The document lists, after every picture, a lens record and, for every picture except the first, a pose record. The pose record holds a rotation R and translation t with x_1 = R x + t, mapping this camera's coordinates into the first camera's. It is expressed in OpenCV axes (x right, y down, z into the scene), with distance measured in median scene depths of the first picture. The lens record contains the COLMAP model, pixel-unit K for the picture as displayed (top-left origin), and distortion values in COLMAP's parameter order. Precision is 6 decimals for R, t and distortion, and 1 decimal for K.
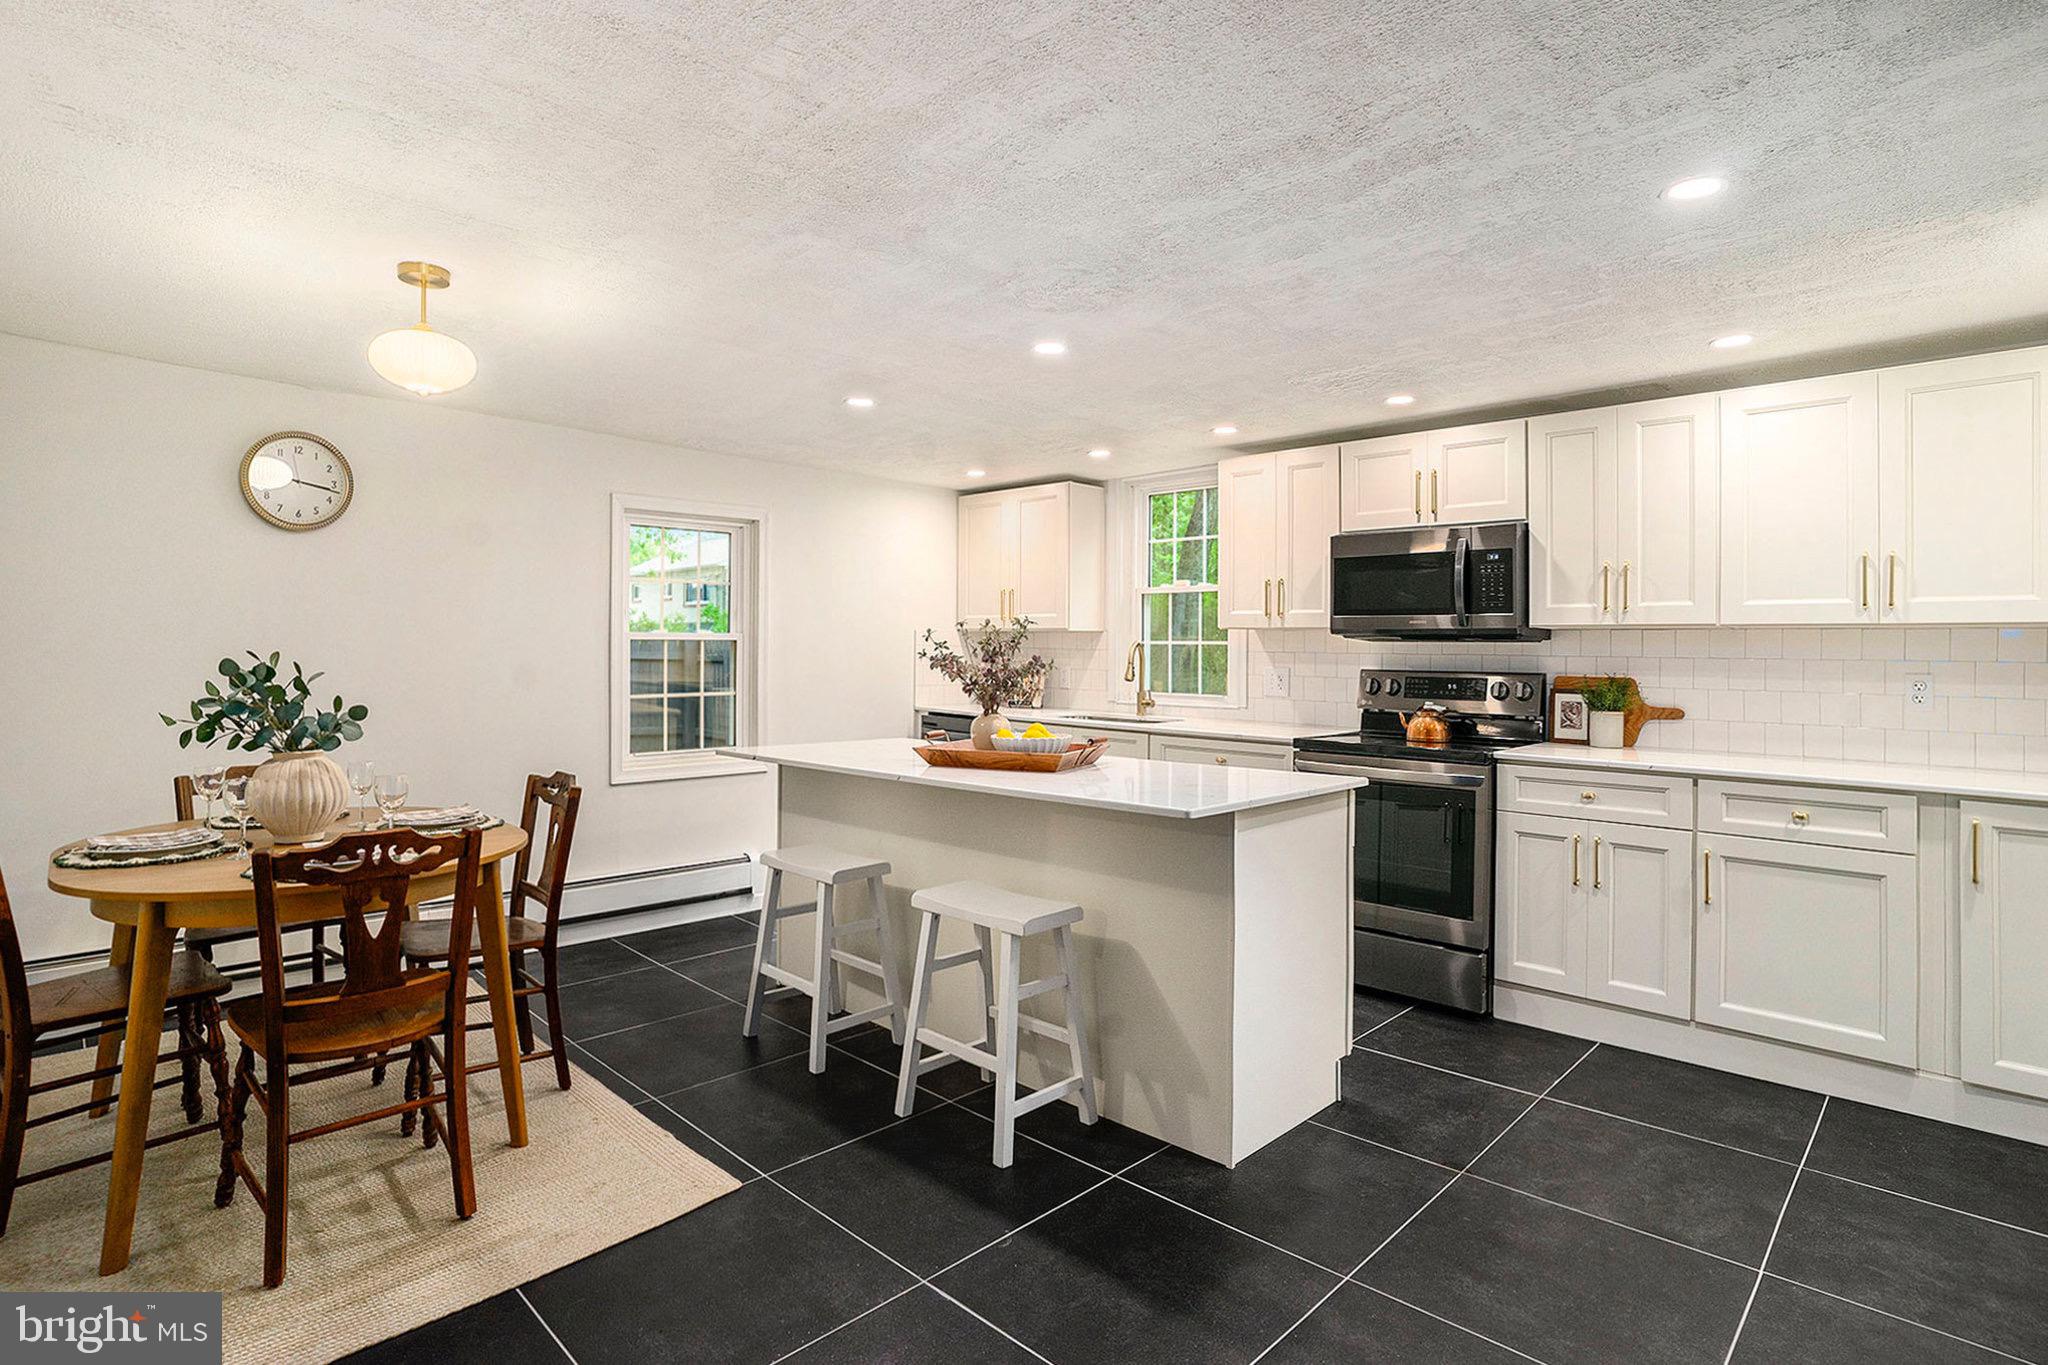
lens RADIAL K [[1009.7, 0, 1019.1], [0, 1009.7, 676.2], [0, 0, 1]] dist [-0.018266, 0.001619]
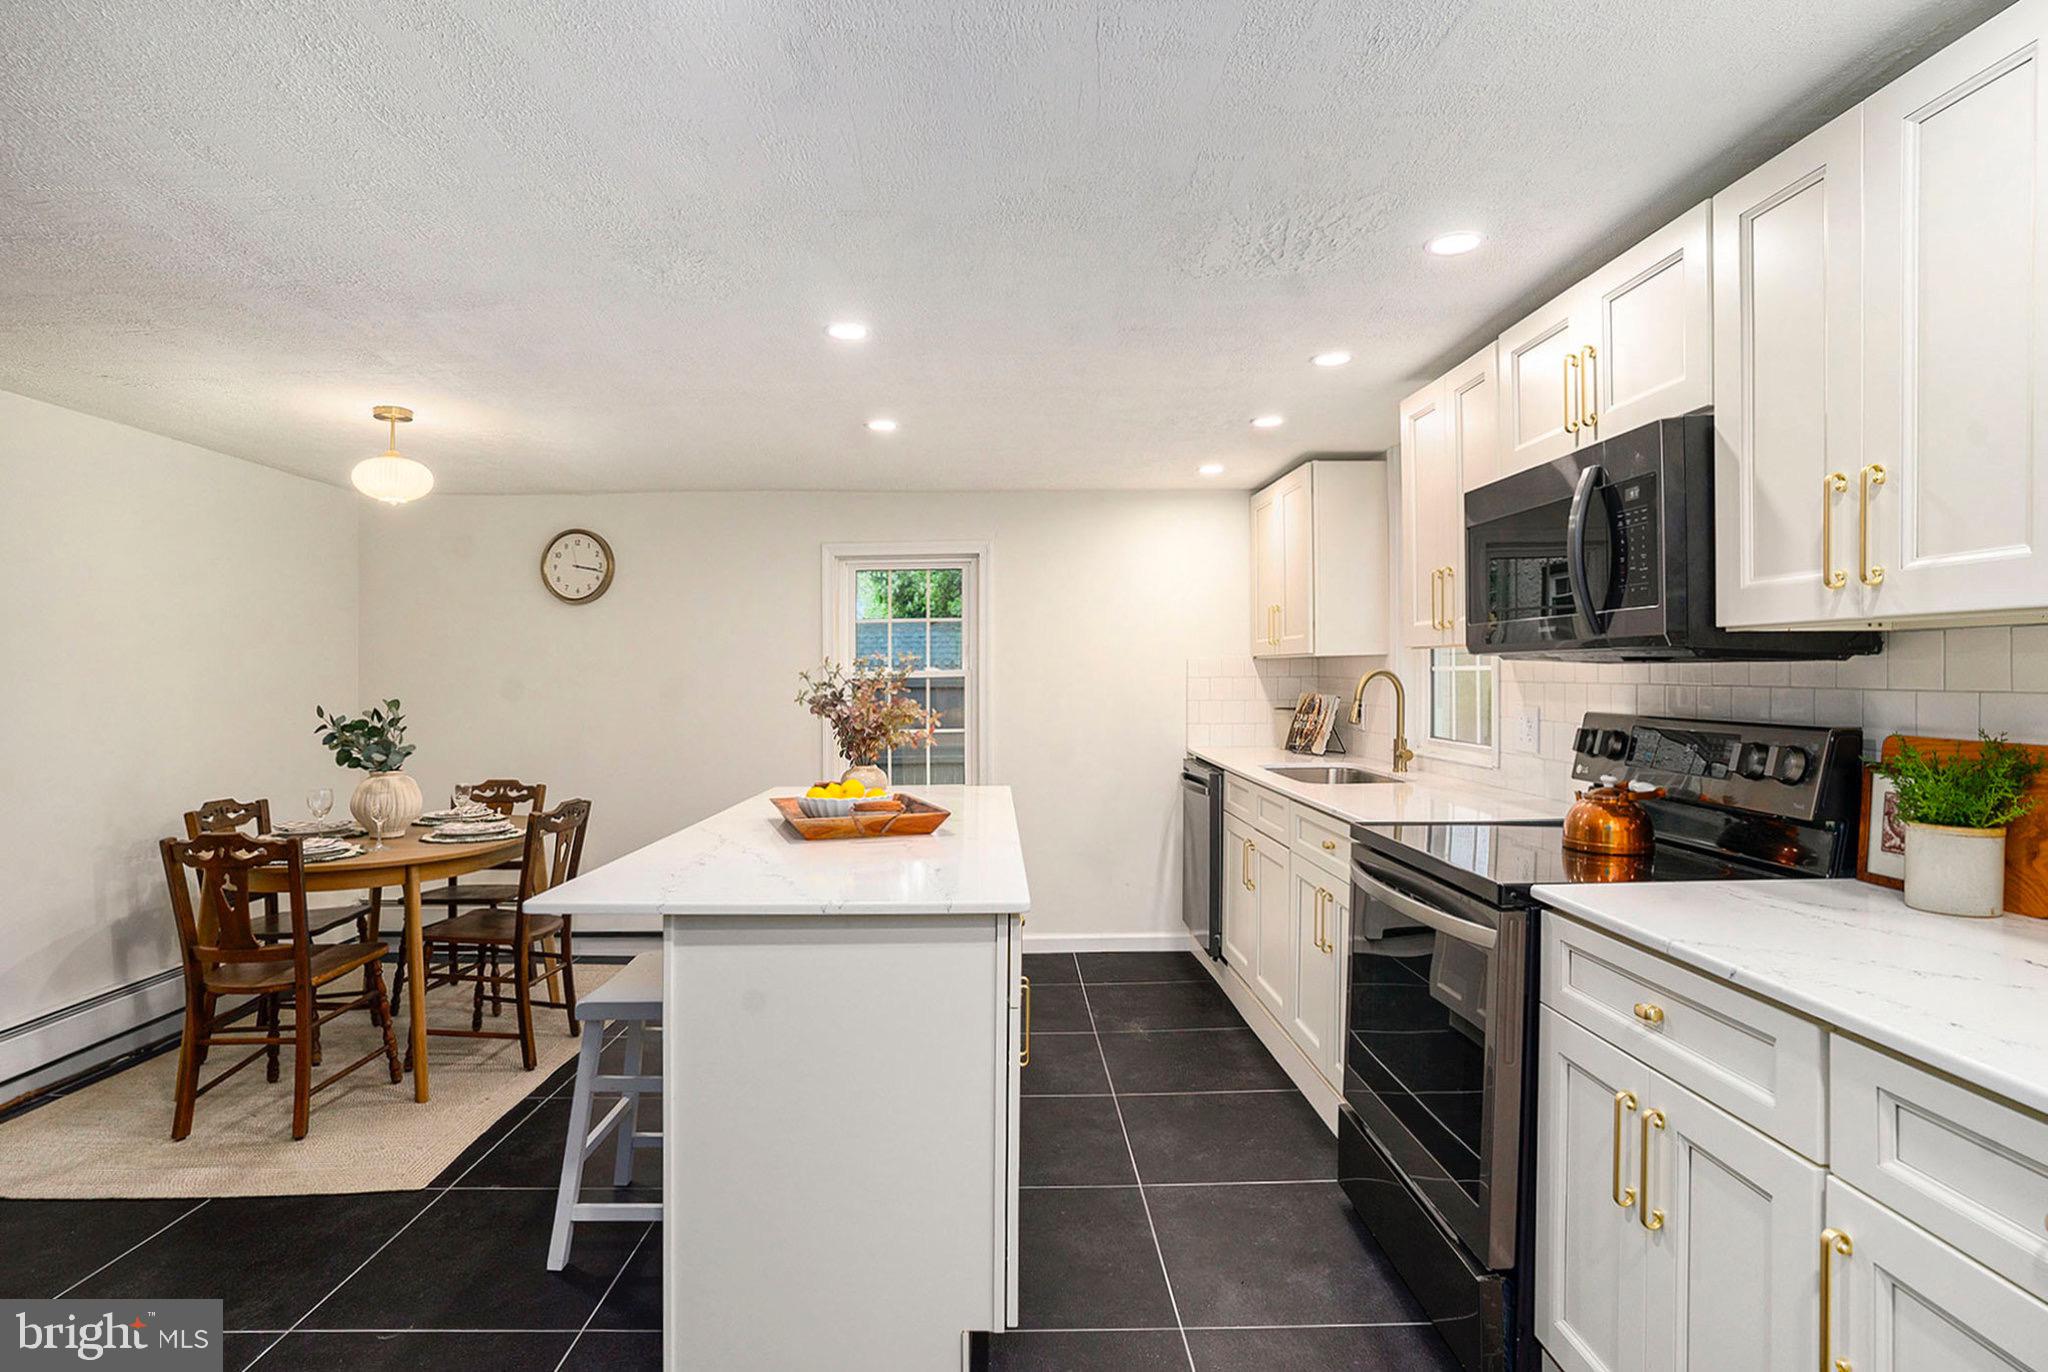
lens RADIAL K [[1009.7, 0, 1019.3], [0, 1009.7, 682.8], [0, 0, 1]] dist [-0.018266, 0.001619]
pose [[0.708201, -0.010058, -0.705939, 0.638788], [0.000679, 0.999908, -0.013566, -0.019760], [0.706010, 0.009128, 0.708143, 0.457093]]
